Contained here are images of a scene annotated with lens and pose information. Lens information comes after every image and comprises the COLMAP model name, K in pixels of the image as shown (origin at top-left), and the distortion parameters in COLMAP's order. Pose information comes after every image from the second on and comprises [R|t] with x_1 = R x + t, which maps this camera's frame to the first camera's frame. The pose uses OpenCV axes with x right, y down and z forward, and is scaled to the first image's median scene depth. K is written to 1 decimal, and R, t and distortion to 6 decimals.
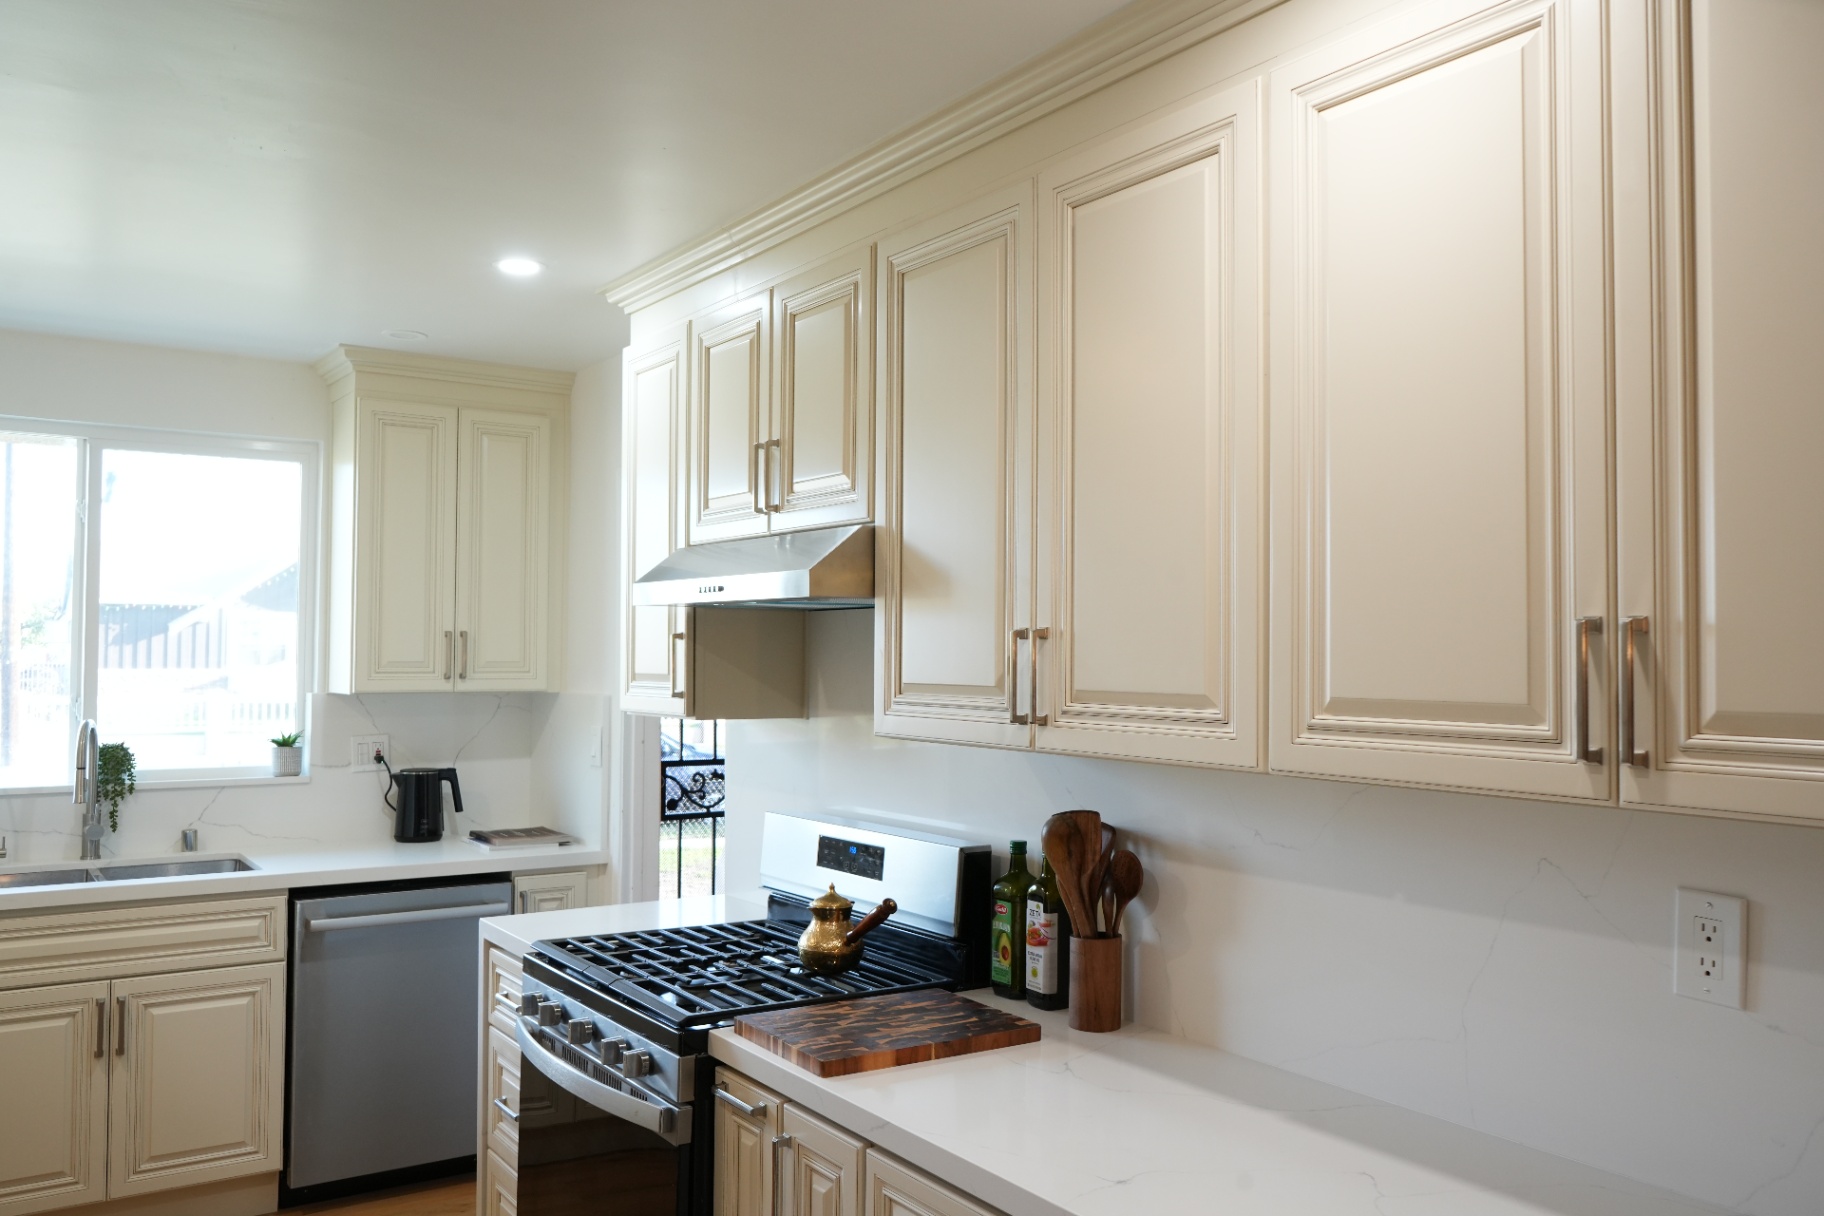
lens RADIAL K [[1477.0, 0, 924.0], [0, 1477.0, 609.1], [0, 0, 1]] dist [-0.008971, 0.014987]
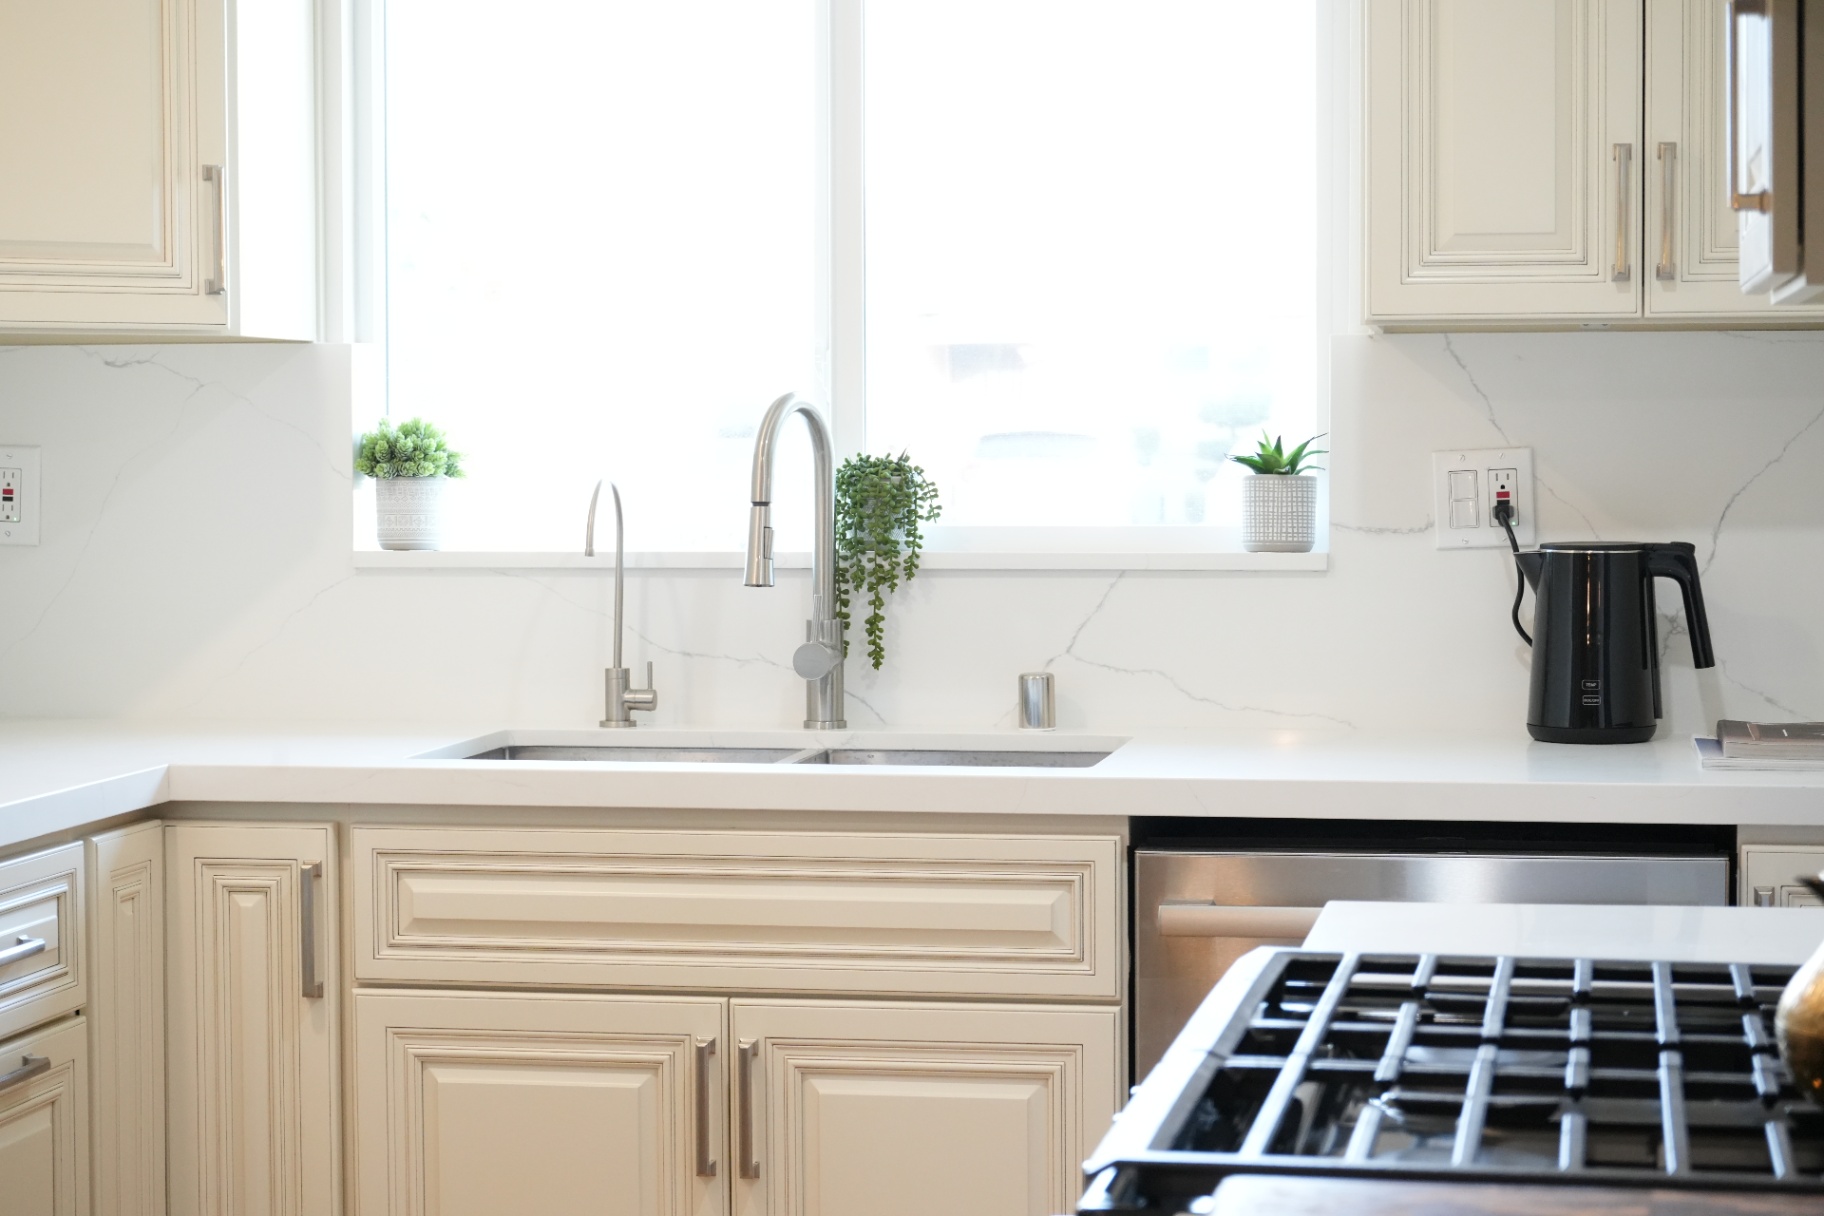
lens RADIAL K [[3776.4, 0, 906.6], [0, 3776.4, 597.5], [0, 0, 1]] dist [-0.030184, 0.000000]
pose [[0.720904, 0.021608, -0.692698, 0.246406], [0.028736, 0.997722, 0.061028, 0.086841], [0.692439, -0.063901, 0.718641, 0.319823]]
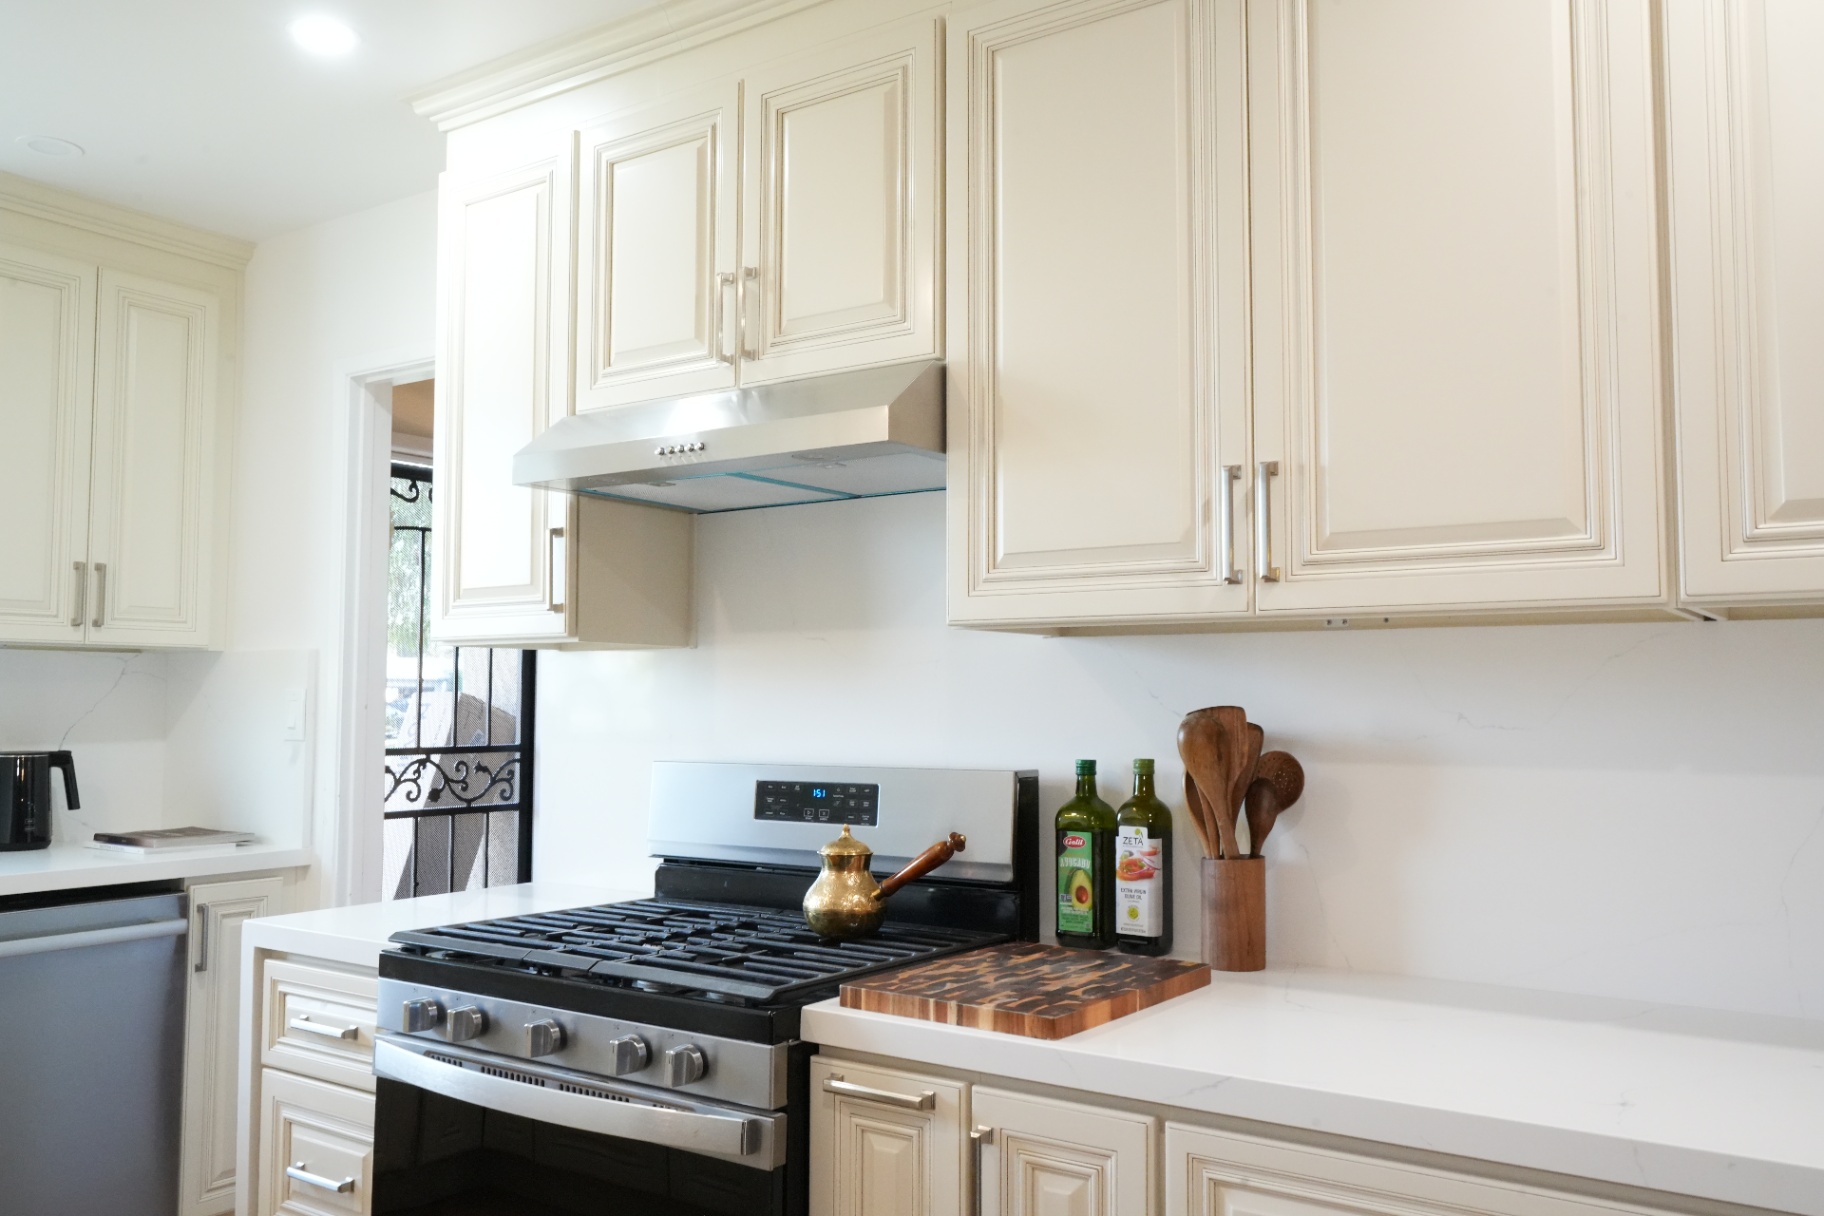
lens RADIAL K [[1477.0, 0, 927.7], [0, 1477.0, 600.4], [0, 0, 1]] dist [-0.008971, 0.014987]
pose [[0.933224, 0.017197, 0.358884, -0.262267], [-0.004896, 0.999370, -0.035157, 0.080642], [-0.359263, 0.031052, 0.932720, 0.212323]]
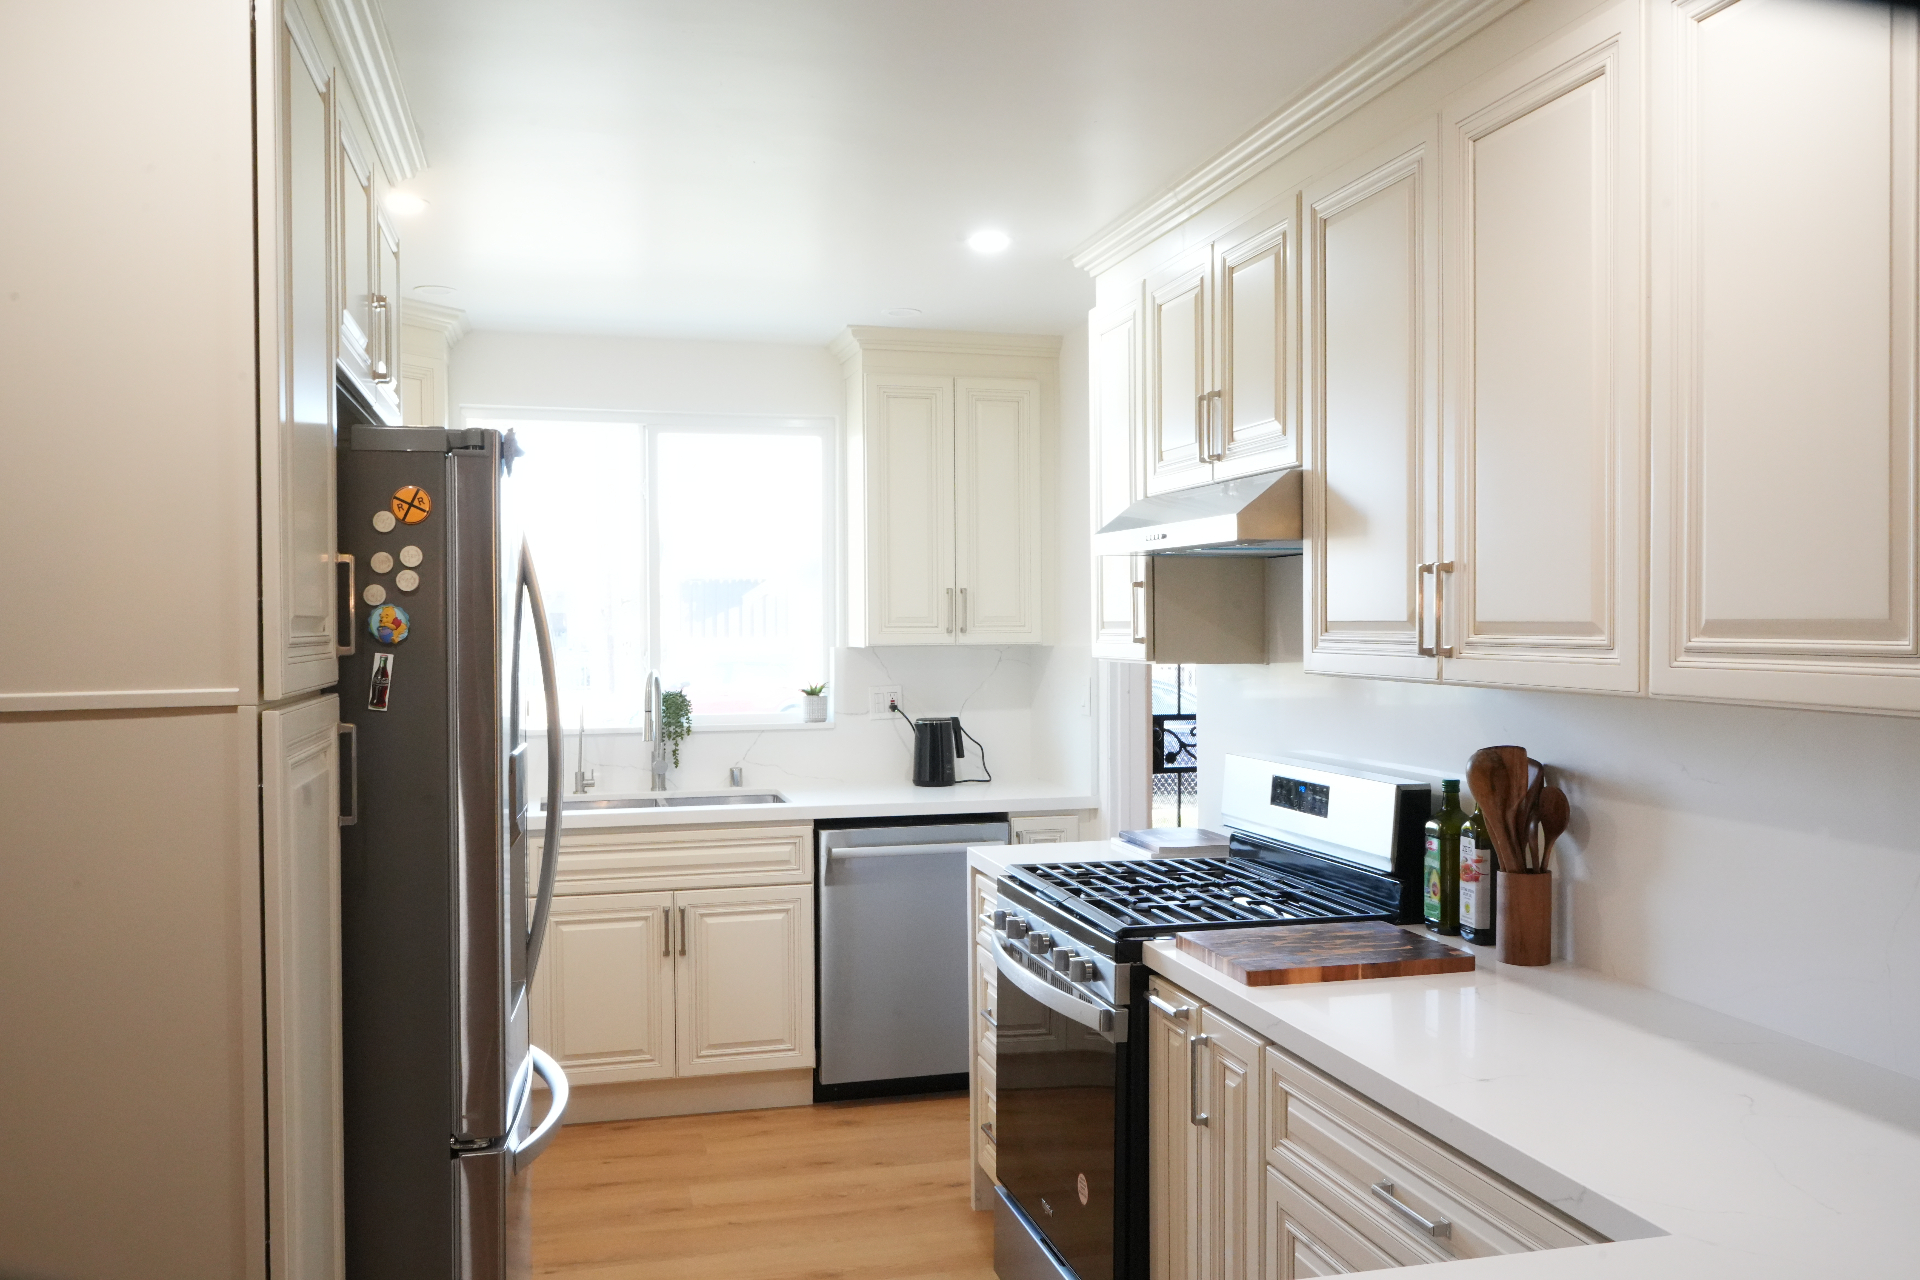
lens RADIAL K [[1554.8, 0, 967.8], [0, 1554.8, 643.4], [0, 0, 1]] dist [-0.008971, 0.014987]
pose [[0.945059, -0.006886, -0.326828, 0.079757], [0.021609, 0.998907, 0.041440, 0.011801], [0.326186, -0.046225, 0.944175, -0.082687]]
